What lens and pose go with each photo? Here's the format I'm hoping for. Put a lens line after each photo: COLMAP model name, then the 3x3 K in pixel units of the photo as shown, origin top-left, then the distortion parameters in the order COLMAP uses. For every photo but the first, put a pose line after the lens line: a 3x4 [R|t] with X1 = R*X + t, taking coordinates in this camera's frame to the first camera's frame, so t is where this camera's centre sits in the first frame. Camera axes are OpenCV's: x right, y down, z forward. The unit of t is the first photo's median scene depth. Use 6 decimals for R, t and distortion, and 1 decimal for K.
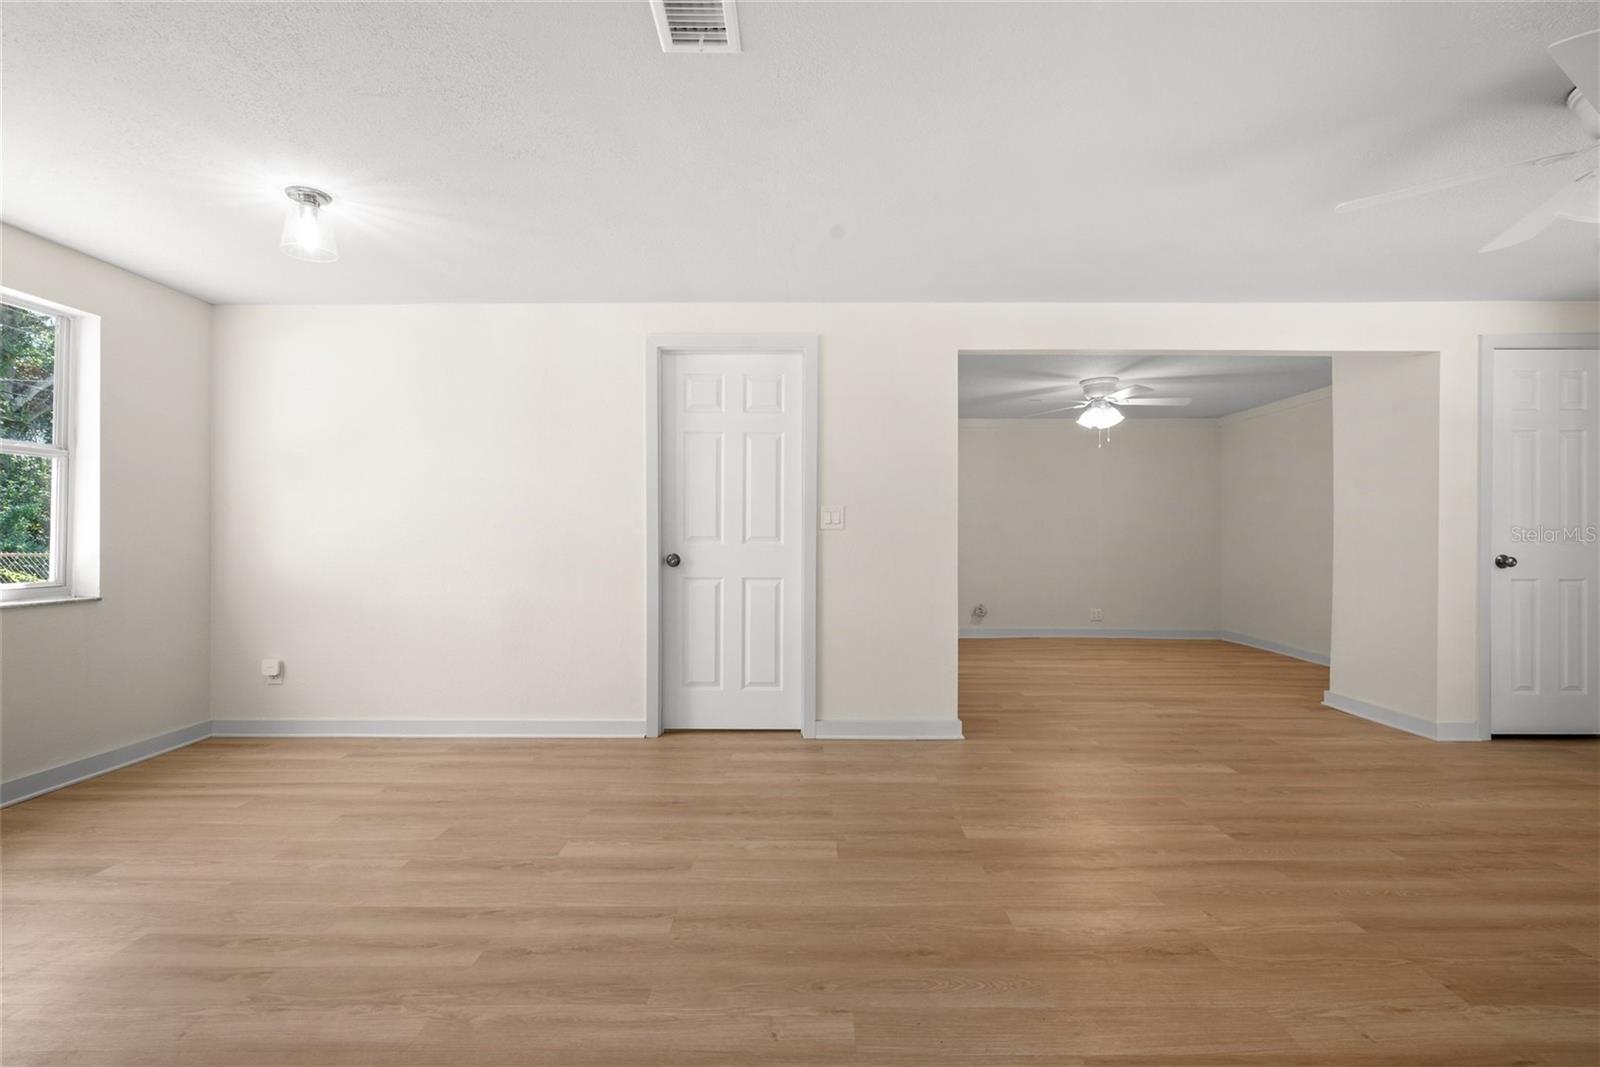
lens RADIAL K [[719.4, 0, 800.0], [0, 719.4, 533.5], [0, 0, 1]] dist [-0.000373, 0.000511]
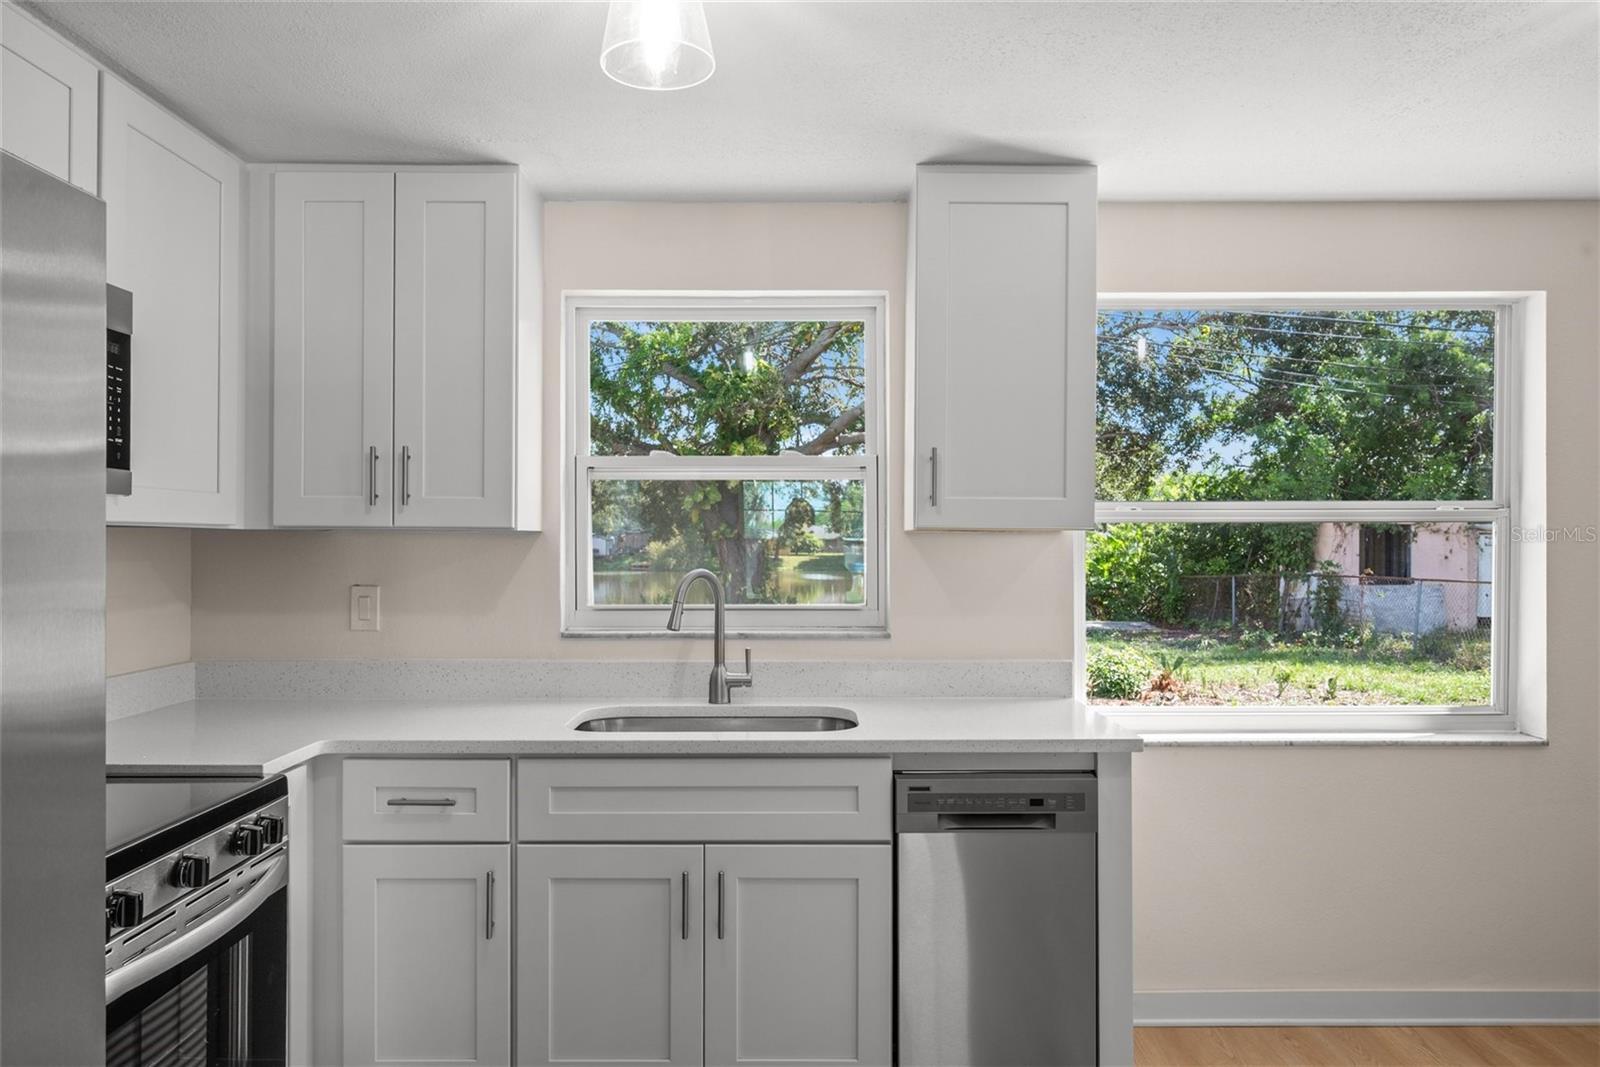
lens RADIAL K [[1090.9, 0, 800.0], [0, 1090.9, 542.6], [0, 0, 1]] dist [-0.000883, -0.000911]
pose [[0.004275, -0.000733, -0.999991, -0.029918], [0.006197, 0.999981, -0.000707, -0.086043], [0.999972, -0.006194, 0.004279, 0.347685]]
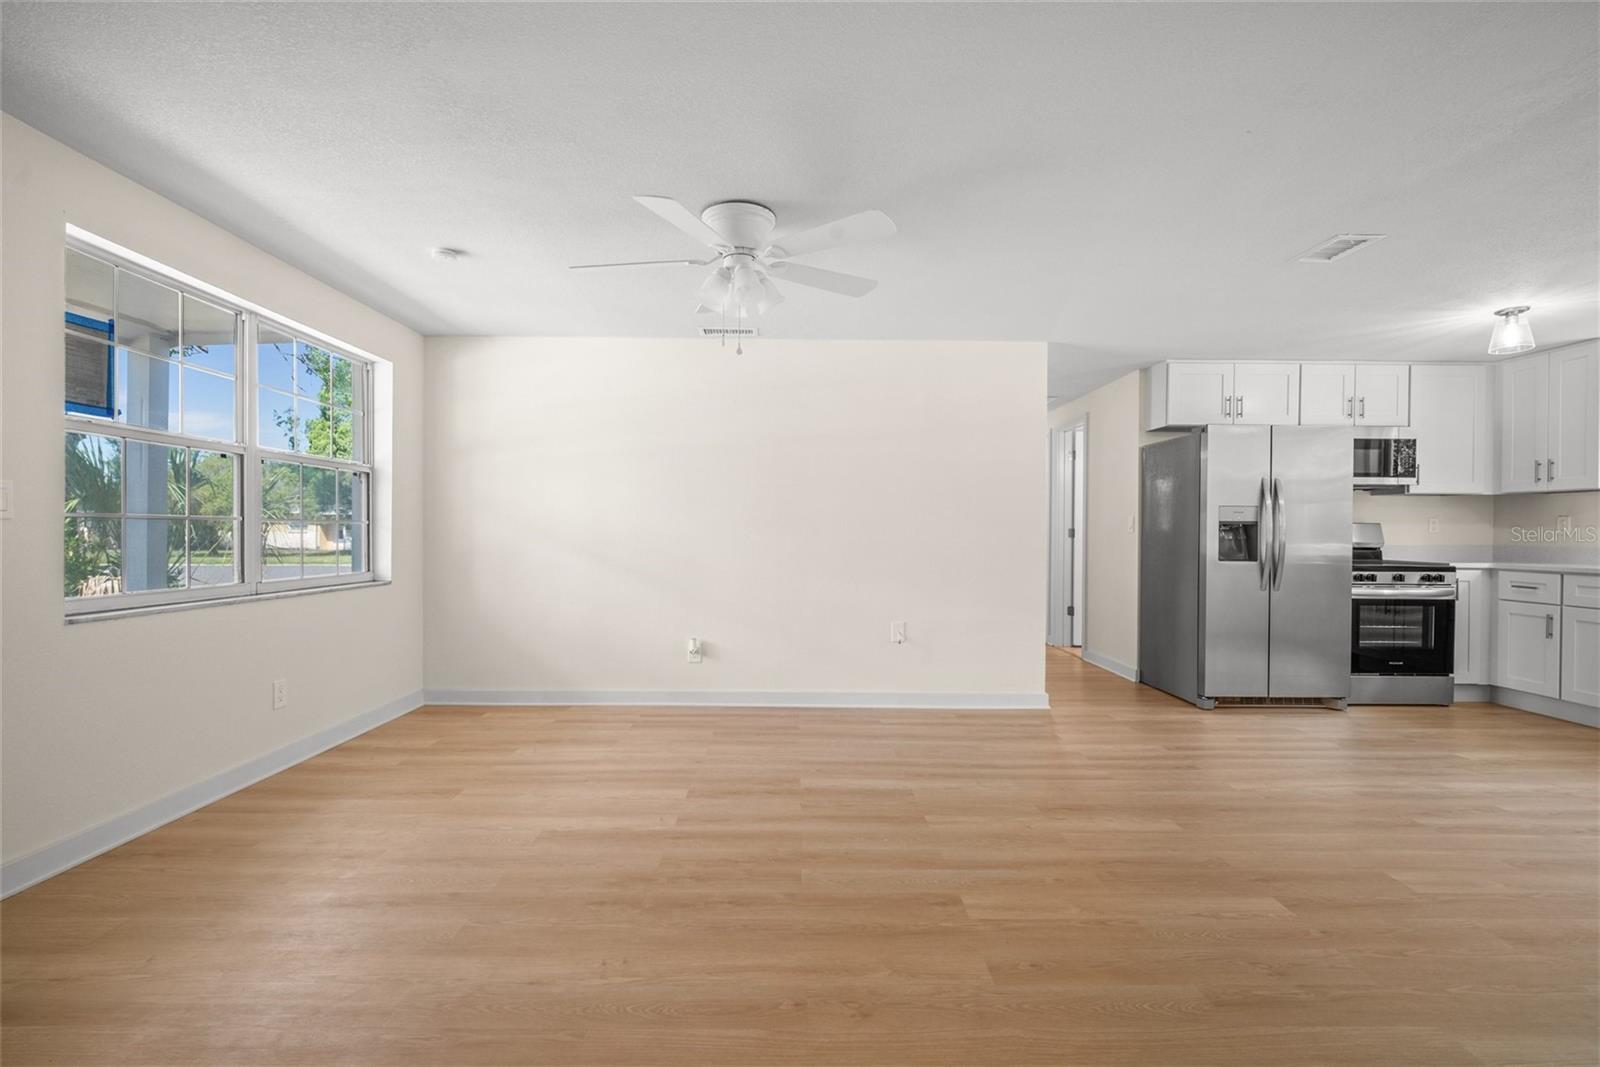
lens RADIAL K [[719.4, 0, 800.0], [0, 719.4, 533.5], [0, 0, 1]] dist [-0.000373, 0.000511]
pose [[-0.999917, -0.007345, -0.010559, 0.635213], [-0.007307, 0.999967, -0.003651, 0.001637], [0.010586, -0.003573, -0.999938, 1.460805]]
